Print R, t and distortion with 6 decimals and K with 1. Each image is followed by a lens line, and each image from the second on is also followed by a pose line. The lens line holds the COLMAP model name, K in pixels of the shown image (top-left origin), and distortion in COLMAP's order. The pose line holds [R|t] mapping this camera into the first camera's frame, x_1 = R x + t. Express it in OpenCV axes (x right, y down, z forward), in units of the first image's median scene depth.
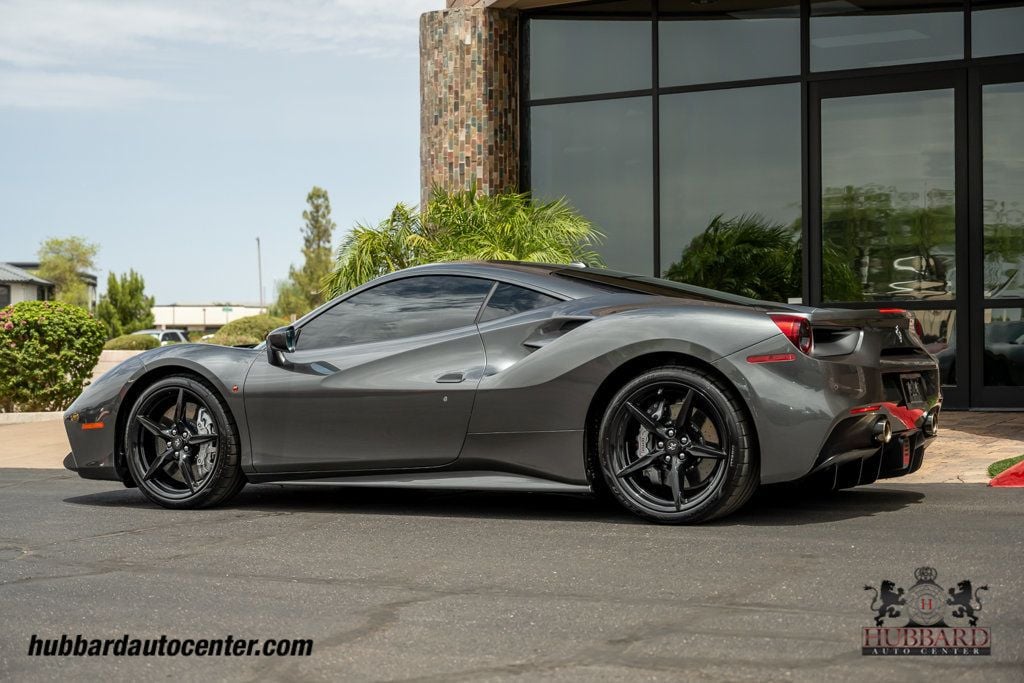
lens RADIAL K [[1848.4, 0, 512.0], [0, 1848.4, 341.5], [0, 0, 1]] dist [0.020273, 0.095503]
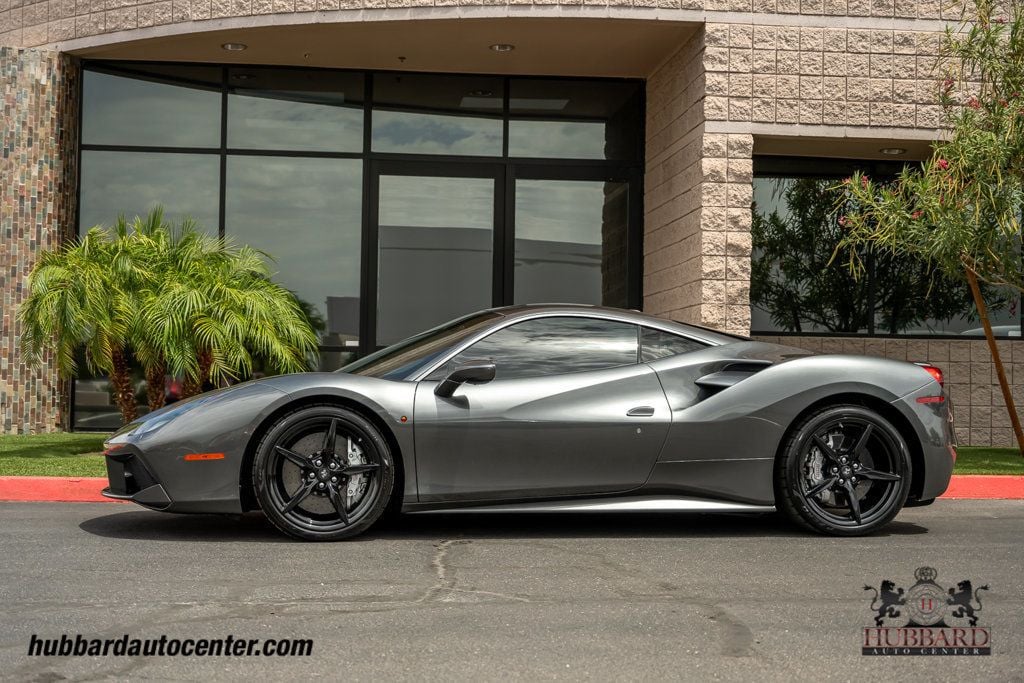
lens RADIAL K [[1501.5, 0, 512.0], [0, 1501.5, 341.5], [0, 0, 1]] dist [0.007235, -0.008298]
pose [[0.790543, 0.038809, 0.611176, -0.326593], [-0.024784, 0.999200, -0.031391, 0.004008], [-0.611905, 0.009669, 0.790872, 0.170772]]
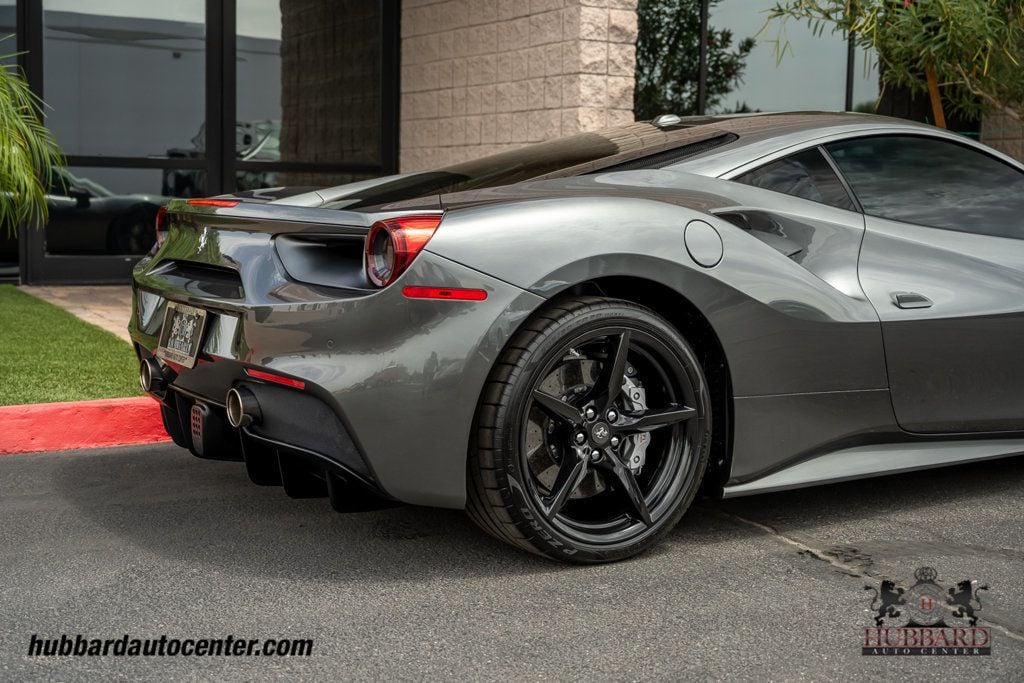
lens RADIAL K [[1501.5, 0, 512.0], [0, 1501.5, 341.5], [0, 0, 1]] dist [0.007235, -0.008298]
pose [[0.468269, -0.067248, 0.881023, -0.298246], [-0.027233, 0.995527, 0.090463, -0.004088], [-0.883166, -0.066354, 0.464343, 0.468845]]
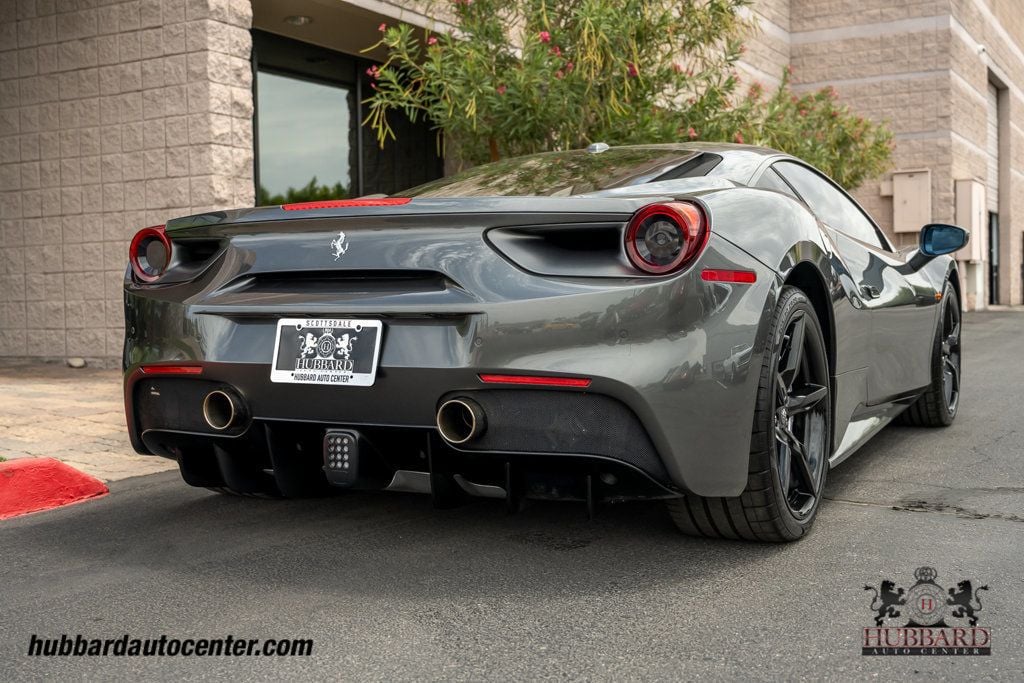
lens RADIAL K [[1220.3, 0, 512.0], [0, 1220.3, 341.5], [0, 0, 1]] dist [0.001205, -0.004033]
pose [[-0.042611, -0.029838, 0.998646, -0.282782], [0.010676, 0.999483, 0.030319, 0.012159], [-0.999035, 0.011953, -0.042270, 0.613944]]
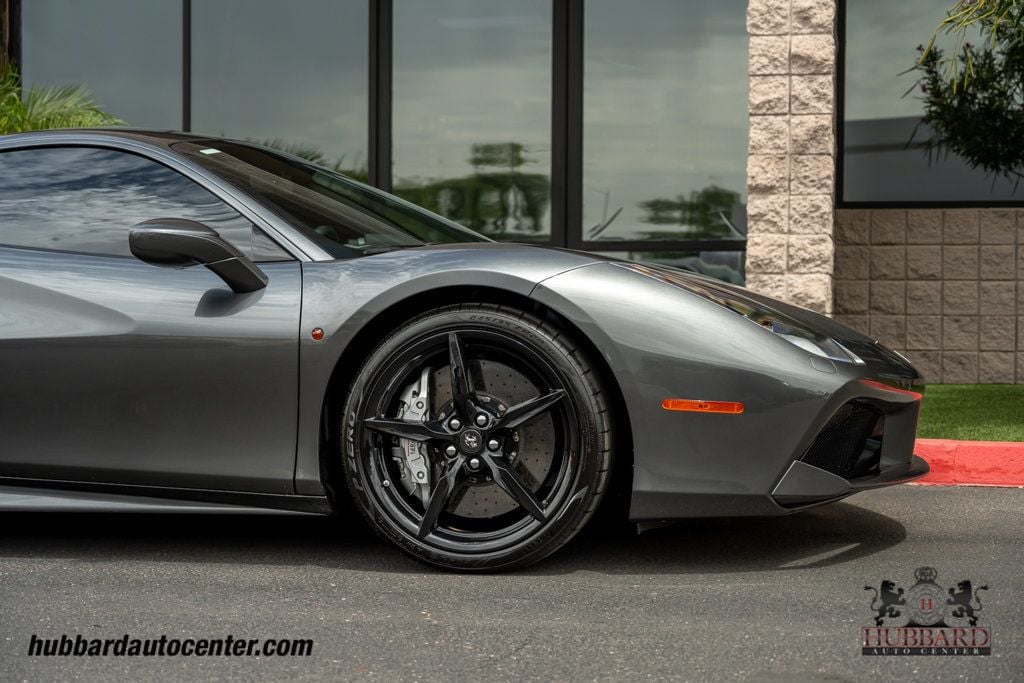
lens RADIAL K [[1675.2, 0, 512.0], [0, 1675.2, 341.5], [0, 0, 1]] dist [0.007870, 0.006007]
pose [[0.943915, 0.006993, 0.330114, -0.029367], [-0.015227, 0.999634, 0.022362, 0.006394], [-0.329837, -0.026134, 0.943676, 0.241730]]
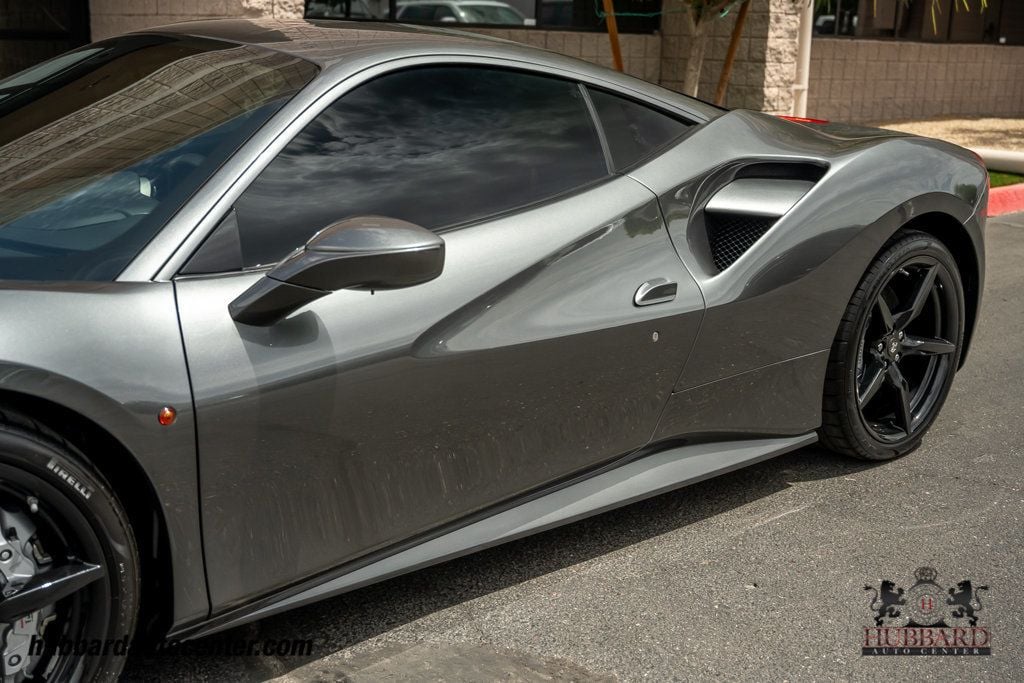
lens RADIAL K [[1178.3, 0, 512.0], [0, 1178.3, 341.5], [0, 0, 1]] dist [0.006486, 0.001592]
pose [[0.329635, -0.215940, 0.919081, -0.171933], [-0.038108, 0.969655, 0.241490, -0.021344], [-0.943339, -0.114628, 0.311404, 0.474391]]
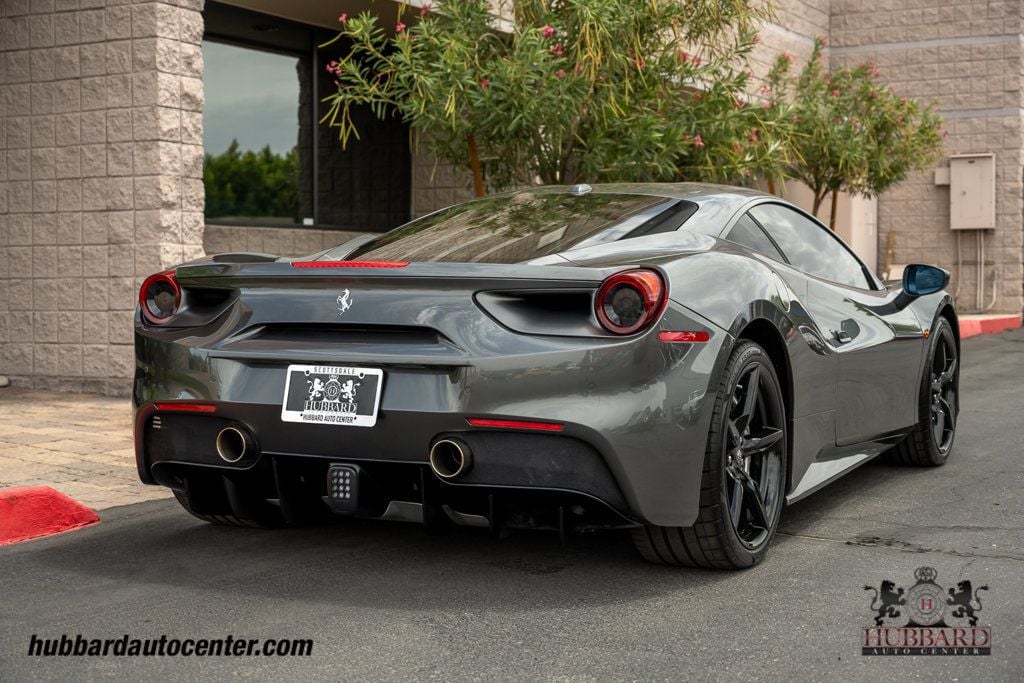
lens RADIAL K [[1591.0, 0, 512.0], [0, 1591.0, 341.5], [0, 0, 1]] dist [0.003937, 0.029915]
pose [[-0.058838, -0.028068, 0.997873, -0.368732], [-0.003850, 0.999604, 0.027890, 0.002340], [-0.998260, -0.002201, -0.058923, 0.619349]]
